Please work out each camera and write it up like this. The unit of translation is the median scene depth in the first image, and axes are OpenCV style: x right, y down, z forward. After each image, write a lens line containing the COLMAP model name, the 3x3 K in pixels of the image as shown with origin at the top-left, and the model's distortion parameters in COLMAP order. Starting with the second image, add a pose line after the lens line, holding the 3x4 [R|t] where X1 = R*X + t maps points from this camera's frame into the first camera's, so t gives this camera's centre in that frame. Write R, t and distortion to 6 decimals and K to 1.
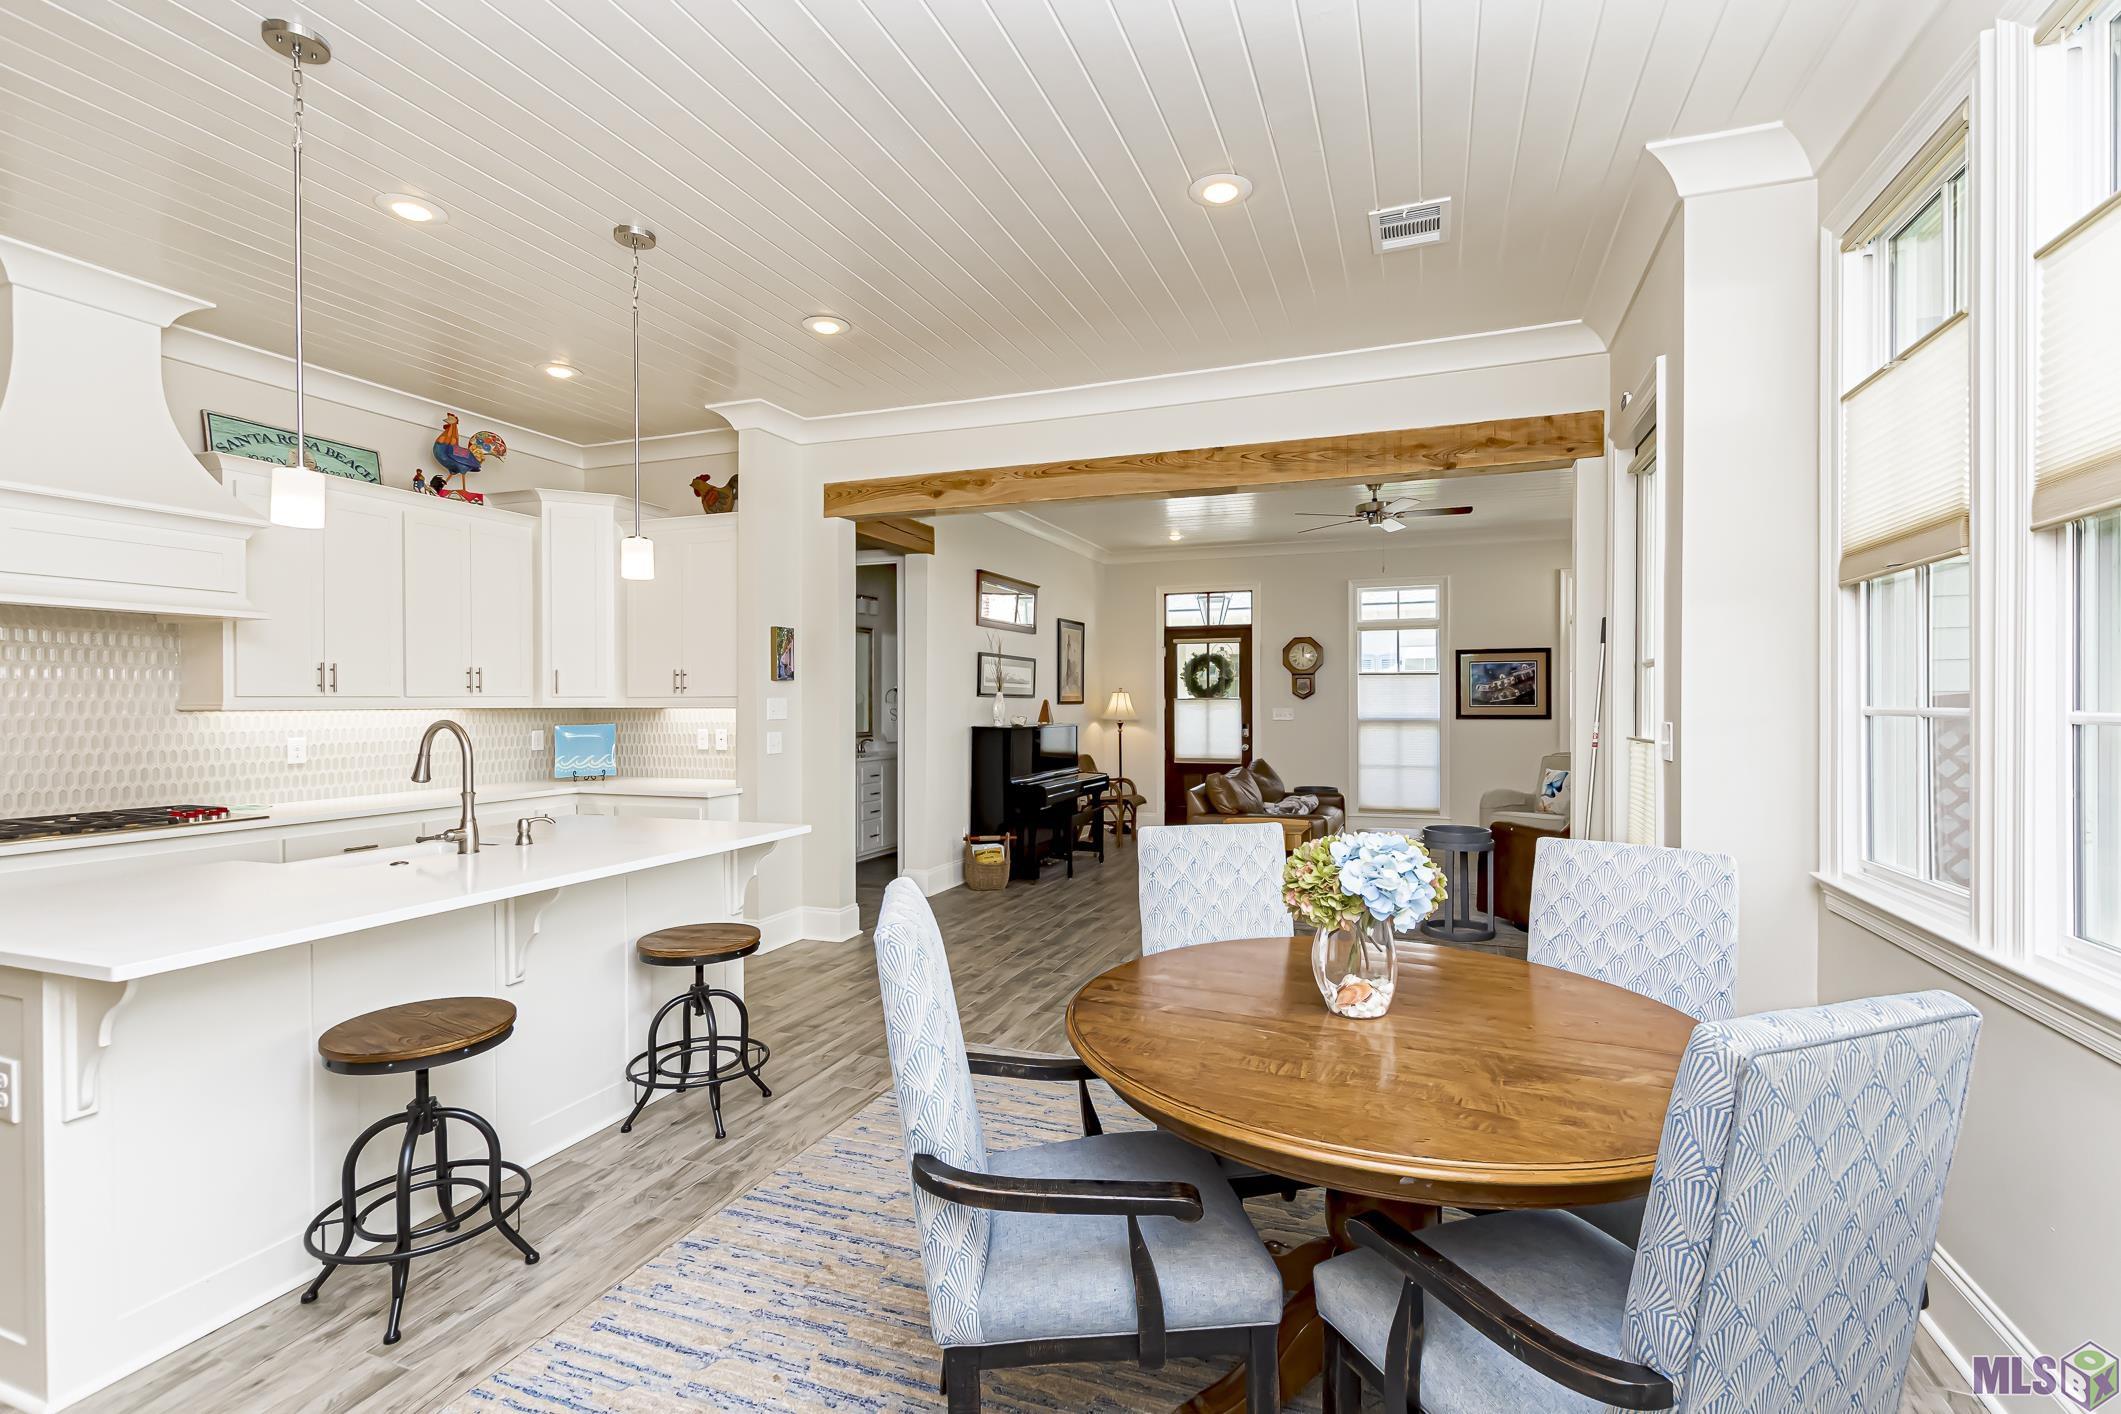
lens RADIAL K [[862.6, 0, 1047.8], [0, 862.6, 704.9], [0, 0, 1]] dist [-0.016803, -0.000316]
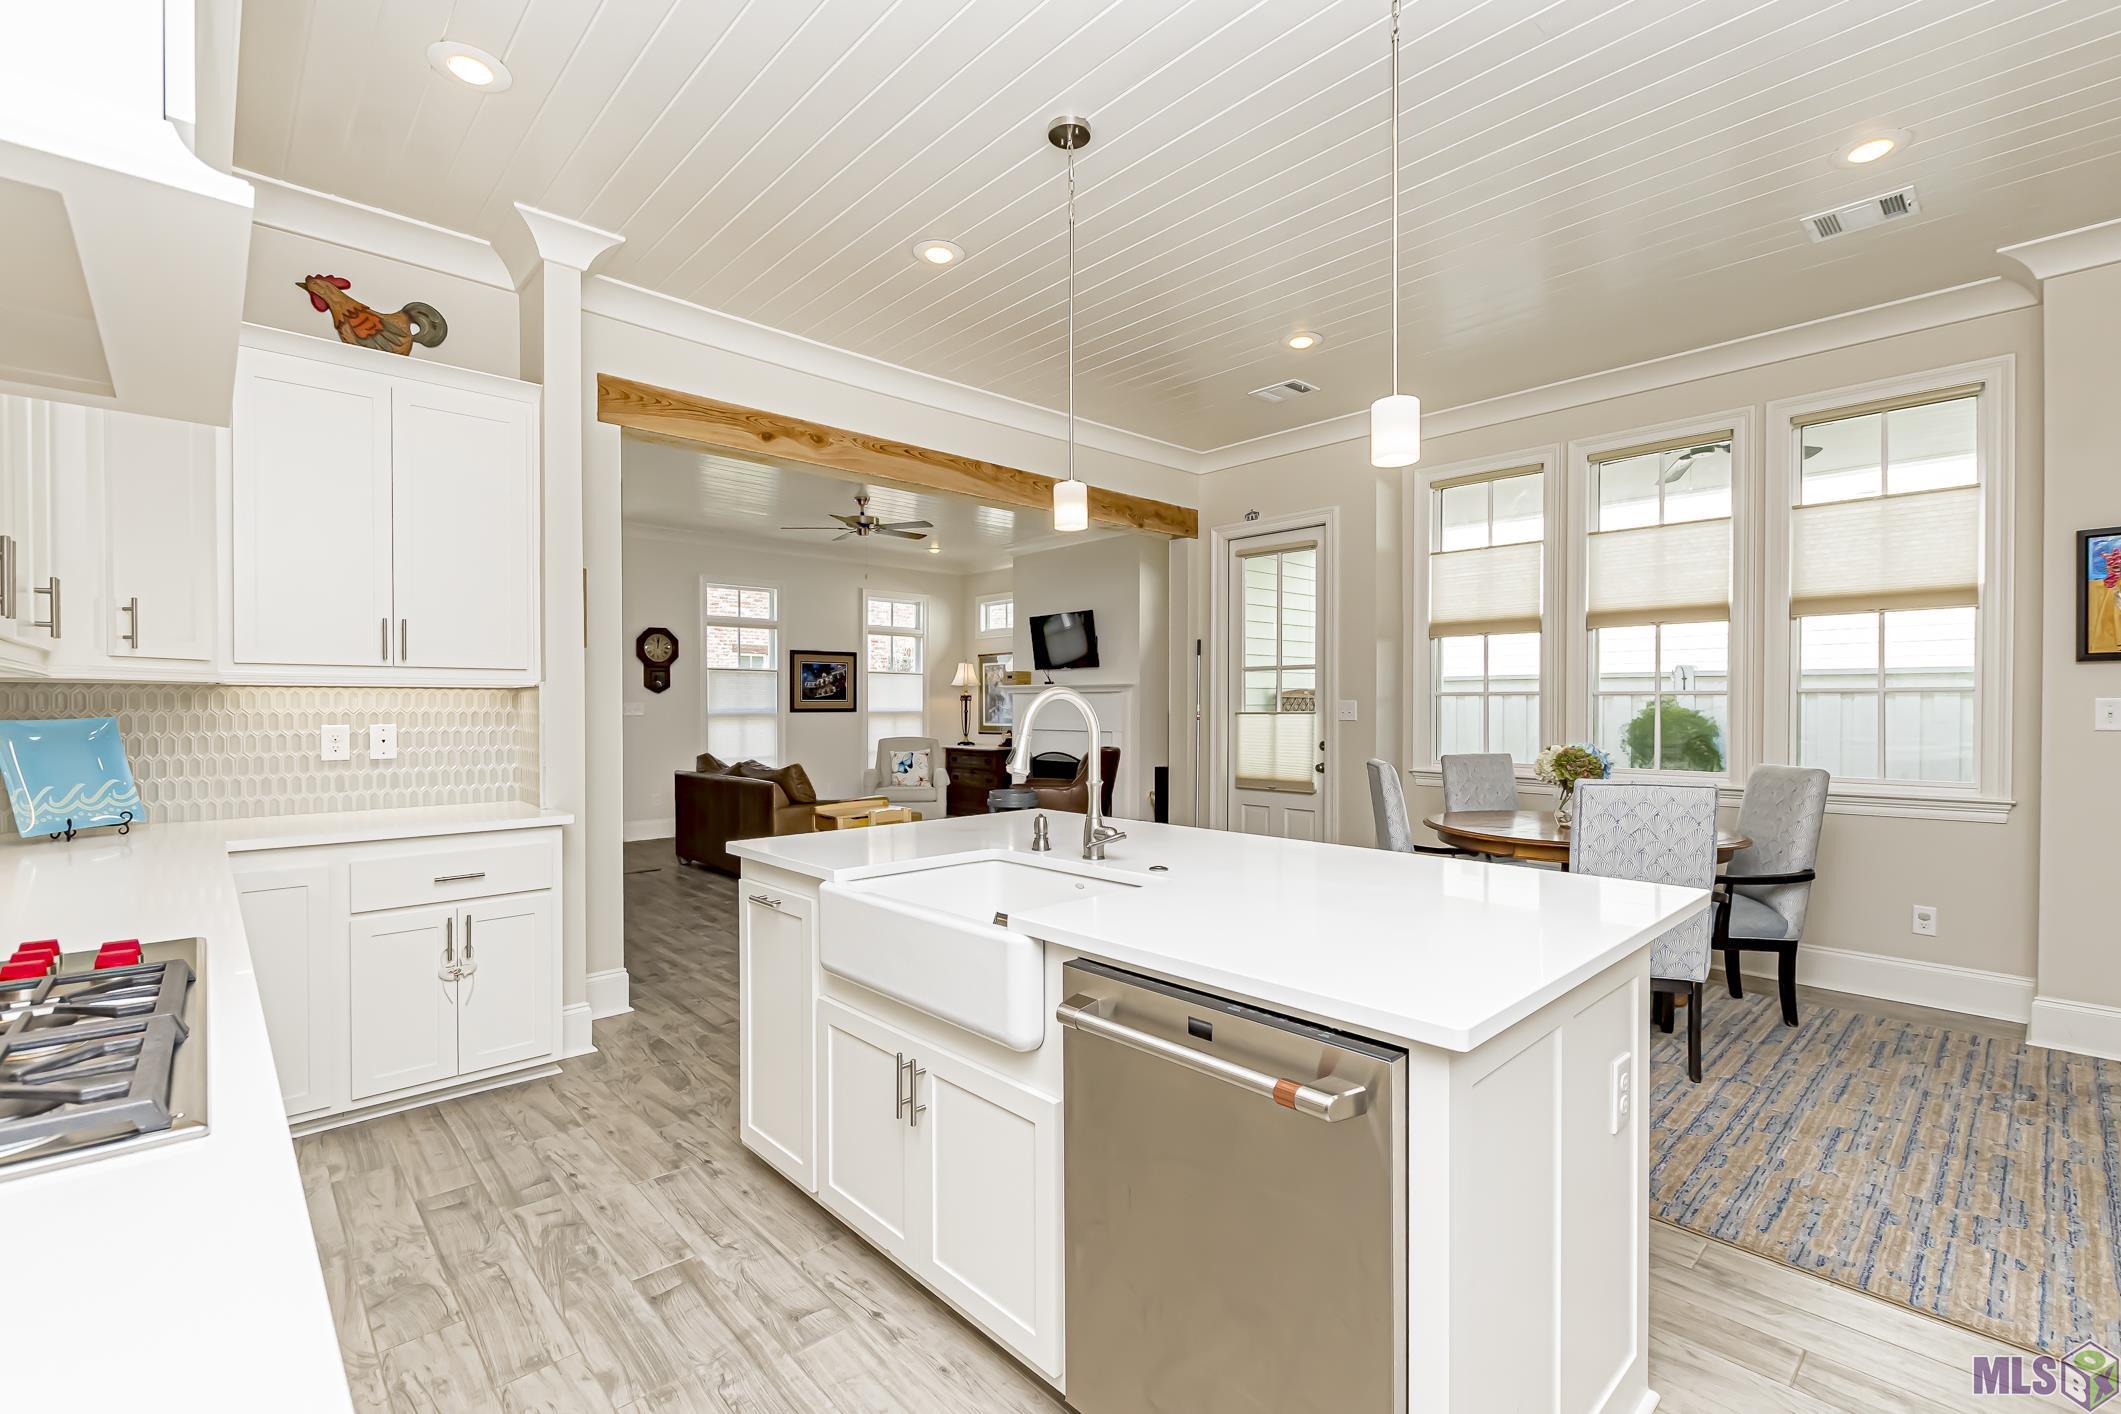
lens RADIAL K [[862.6, 0, 1047.8], [0, 862.6, 704.9], [0, 0, 1]] dist [-0.016803, -0.000316]
pose [[0.499628, -0.000873, 0.866240, -0.709584], [0.002312, 0.999997, -0.000325, 0.018065], [-0.866237, 0.002166, 0.499629, 0.338330]]
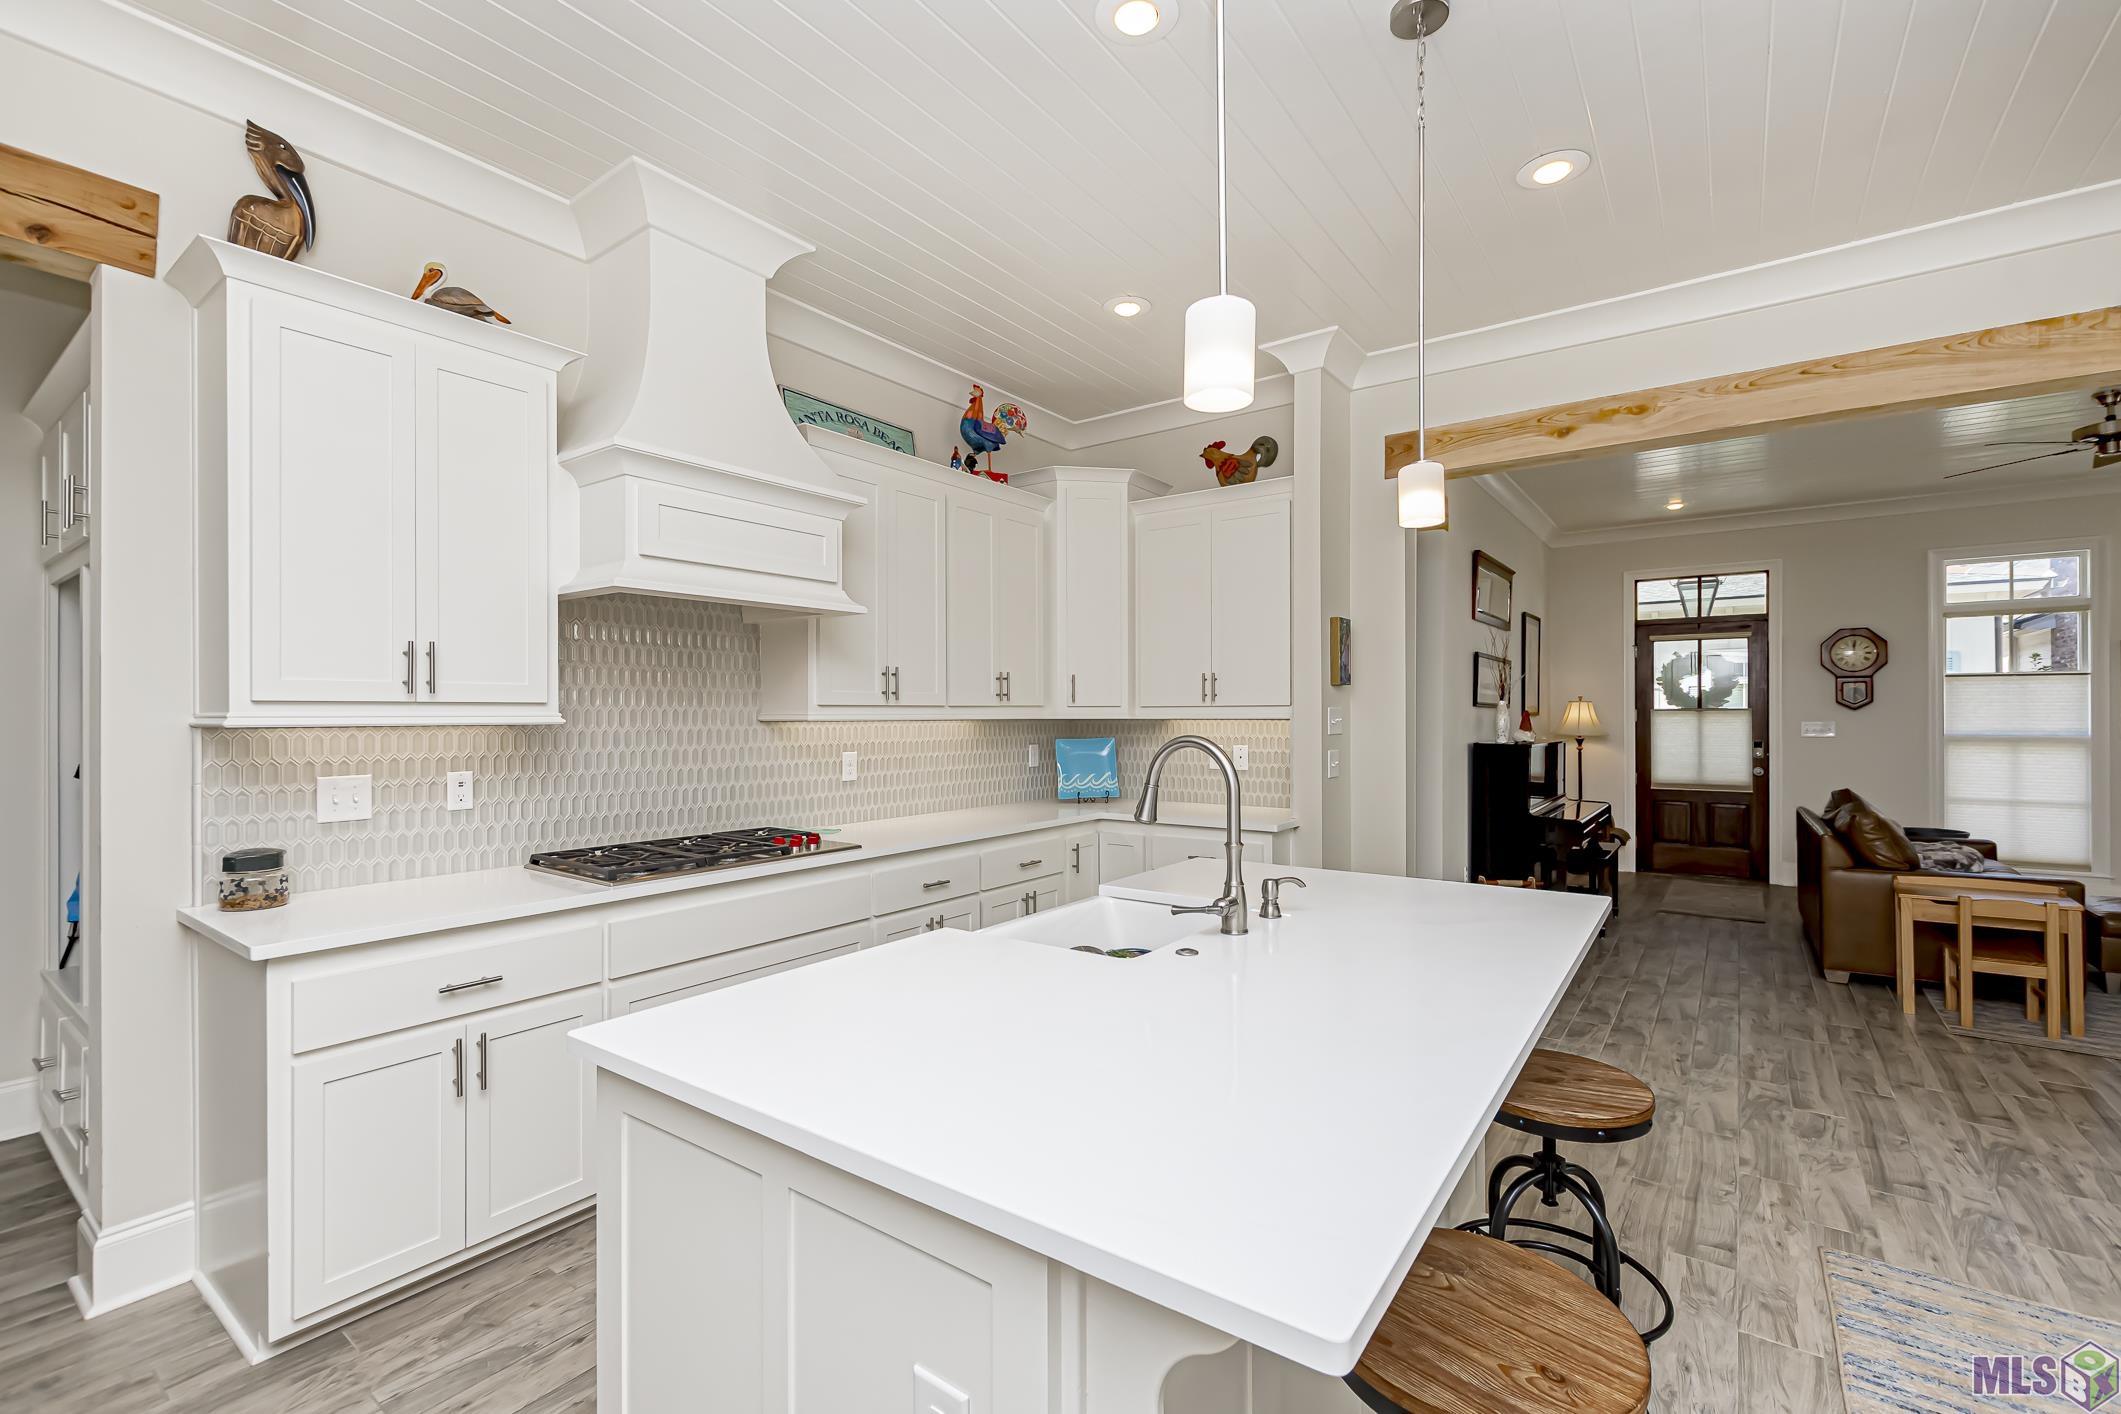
lens RADIAL K [[862.6, 0, 1047.8], [0, 862.6, 704.9], [0, 0, 1]] dist [-0.016803, -0.000316]
pose [[0.952583, -0.003410, -0.304260, -0.342195], [-0.001201, 0.999887, -0.014967, 0.002333], [0.304277, 0.014622, 0.952471, 0.171066]]
